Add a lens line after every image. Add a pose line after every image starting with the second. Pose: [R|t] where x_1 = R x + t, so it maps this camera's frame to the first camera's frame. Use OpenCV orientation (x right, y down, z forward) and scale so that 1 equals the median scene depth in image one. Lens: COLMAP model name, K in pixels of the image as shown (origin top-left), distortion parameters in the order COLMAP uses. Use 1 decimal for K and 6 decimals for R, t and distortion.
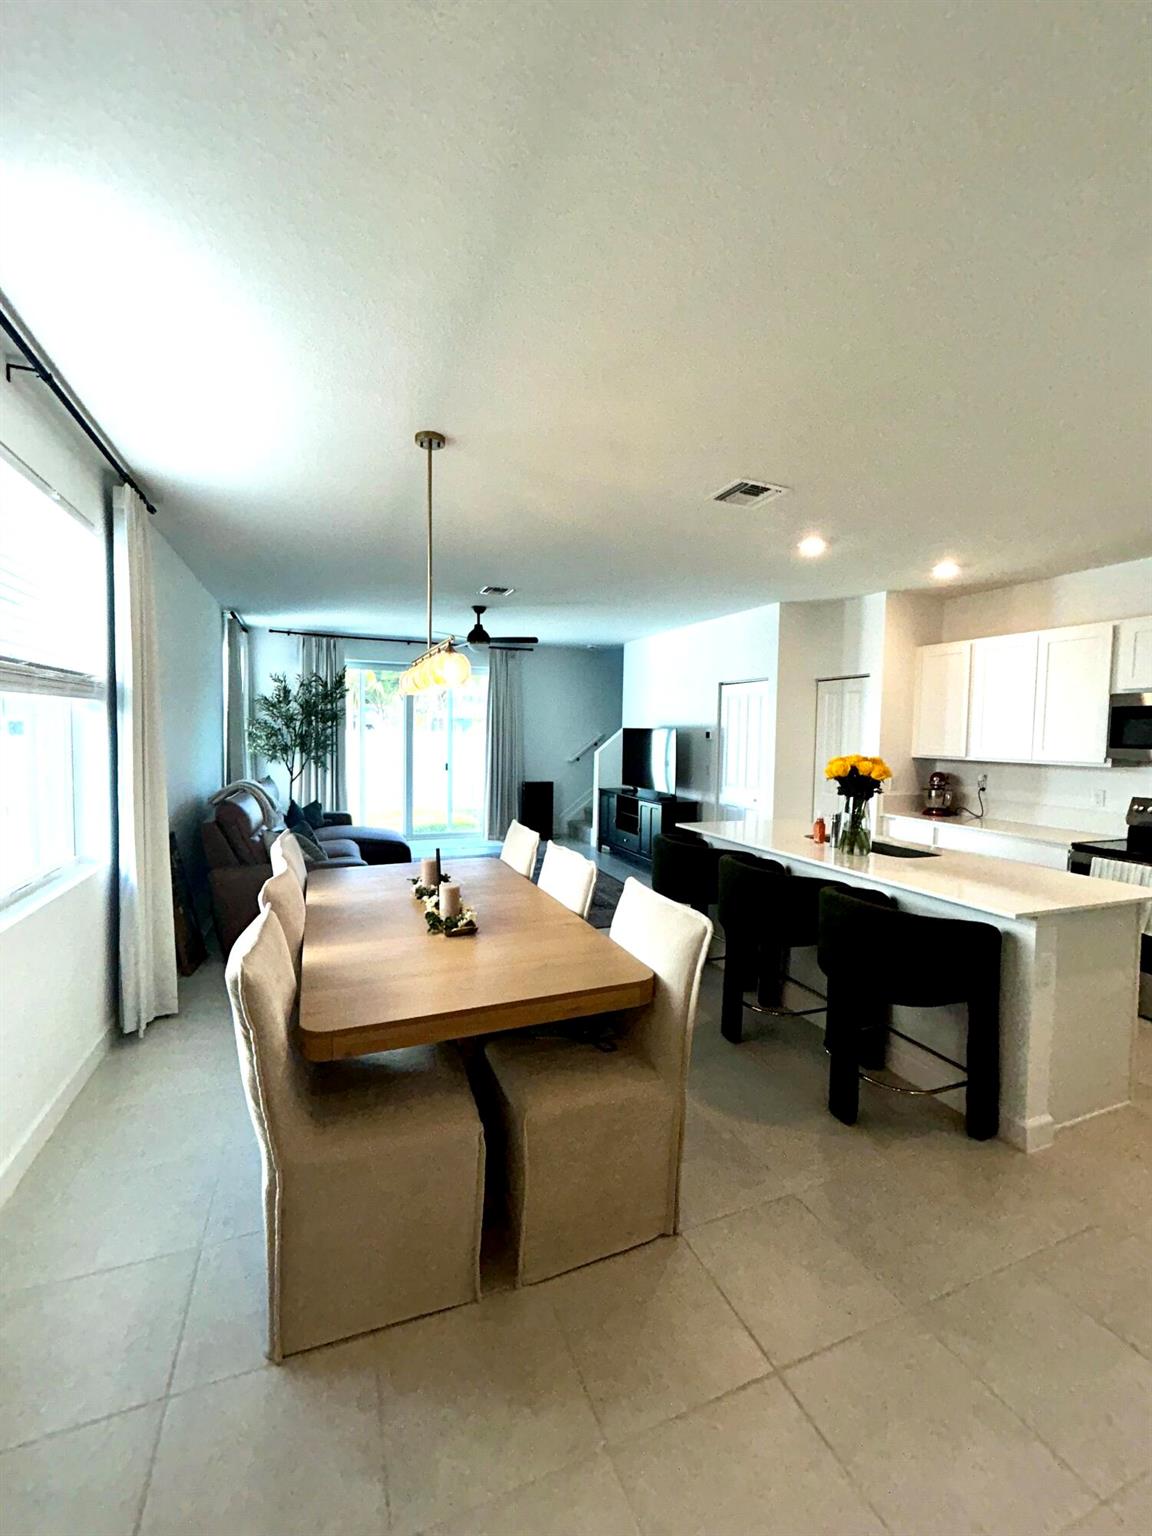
lens RADIAL K [[619.5, 0, 576.0], [0, 619.5, 768.0], [0, 0, 1]] dist [0.001442, 0.000131]
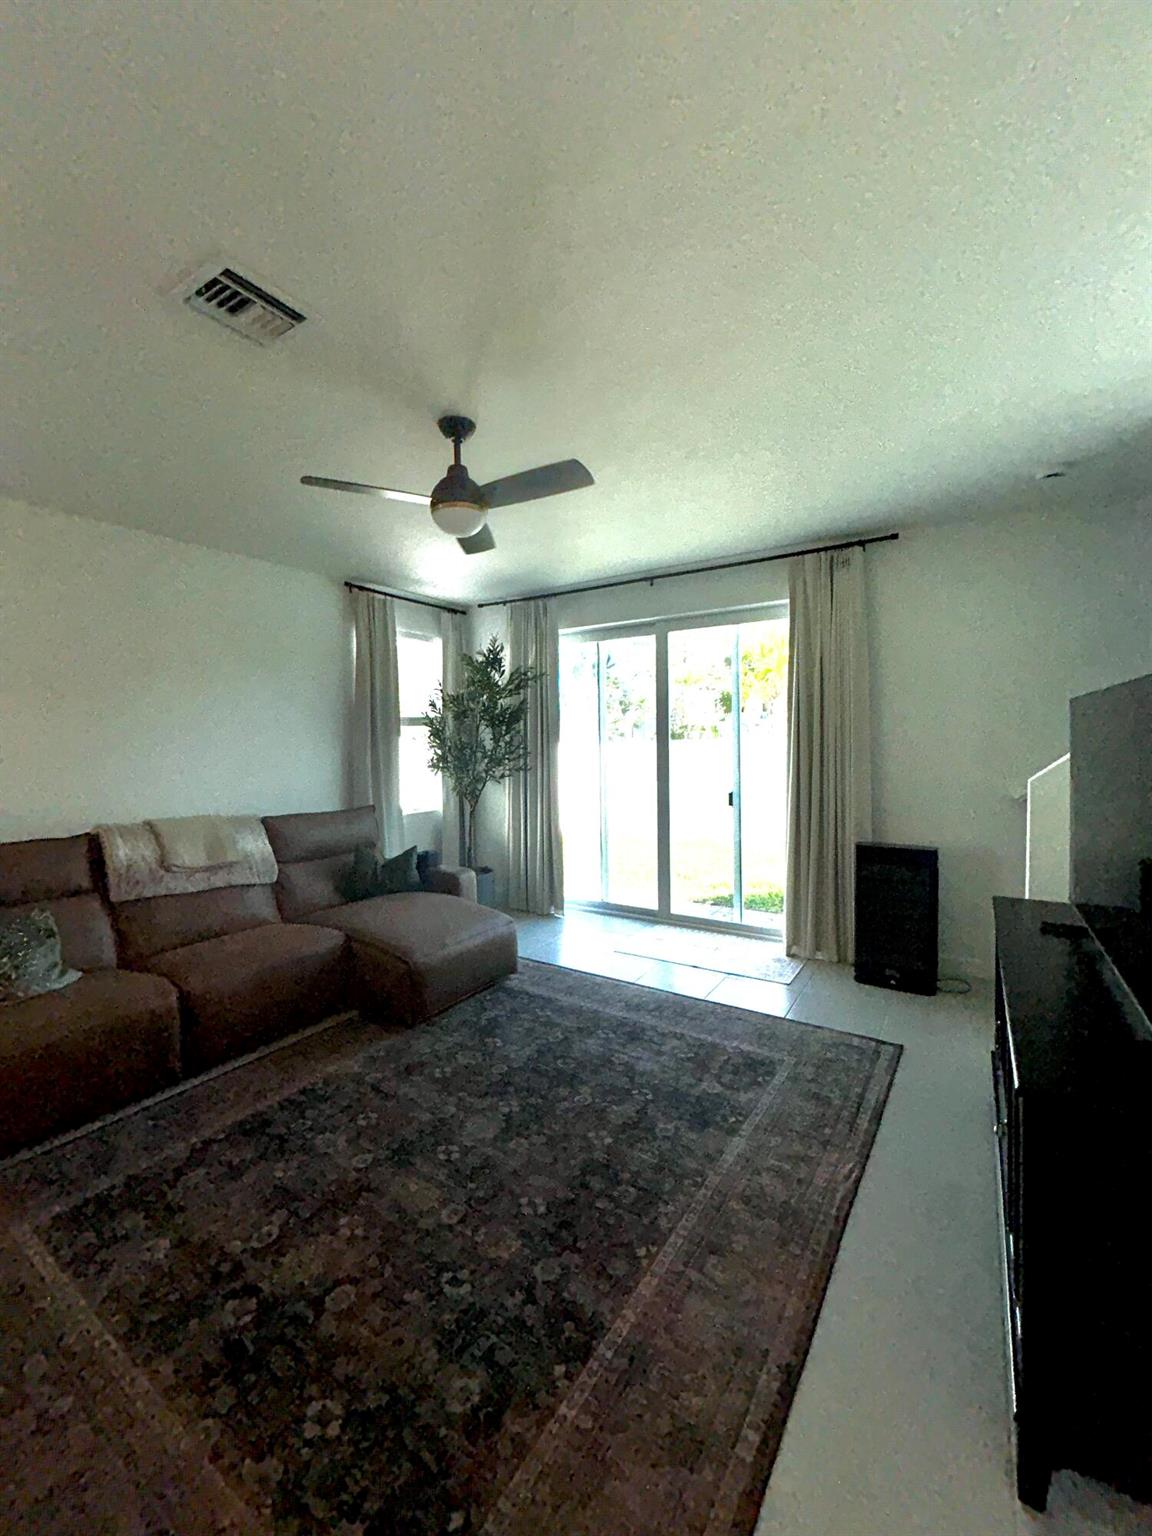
lens RADIAL K [[619.5, 0, 576.0], [0, 619.5, 768.0], [0, 0, 1]] dist [0.001442, 0.000131]
pose [[0.577361, 0.008415, -0.816446, 0.161384], [-0.022186, 0.999739, -0.005384, -0.023688], [0.816188, 0.021222, 0.577397, 0.601598]]
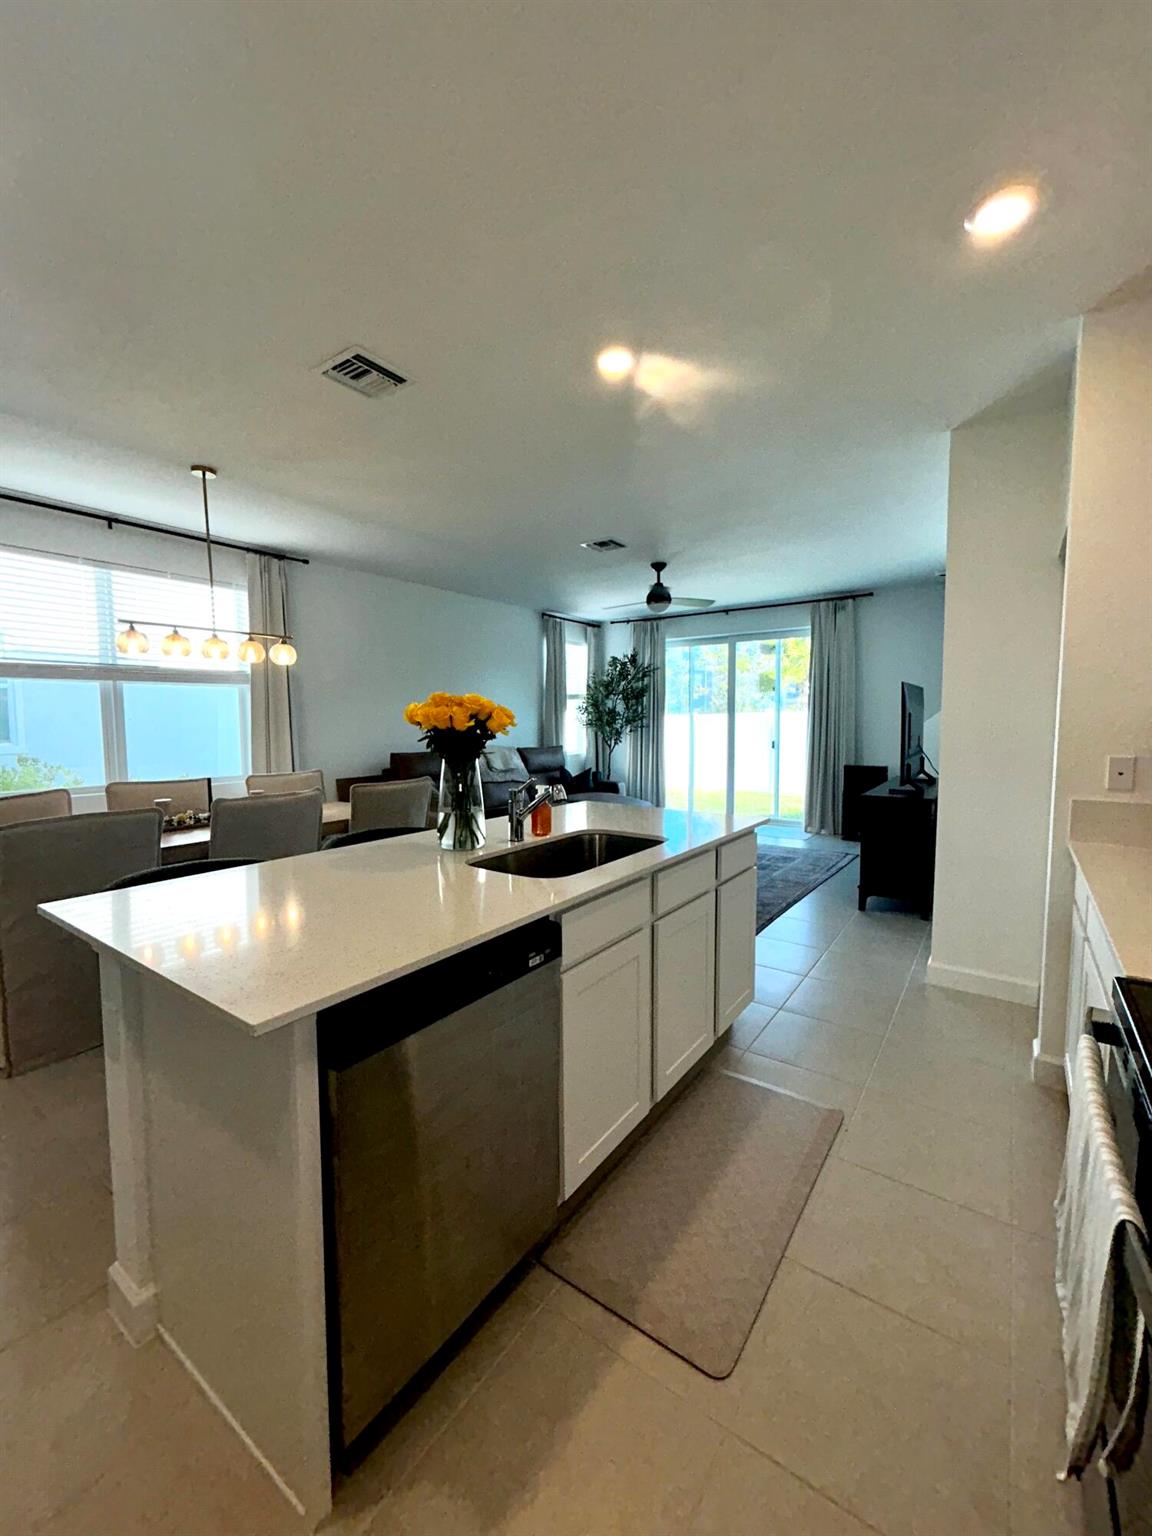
lens RADIAL K [[619.5, 0, 576.0], [0, 619.5, 768.0], [0, 0, 1]] dist [0.001442, 0.000131]
pose [[0.539478, 0.044649, -0.840815, 0.408081], [-0.032959, 0.998948, 0.031900, 0.013111], [0.841354, 0.010503, 0.540382, 0.289759]]
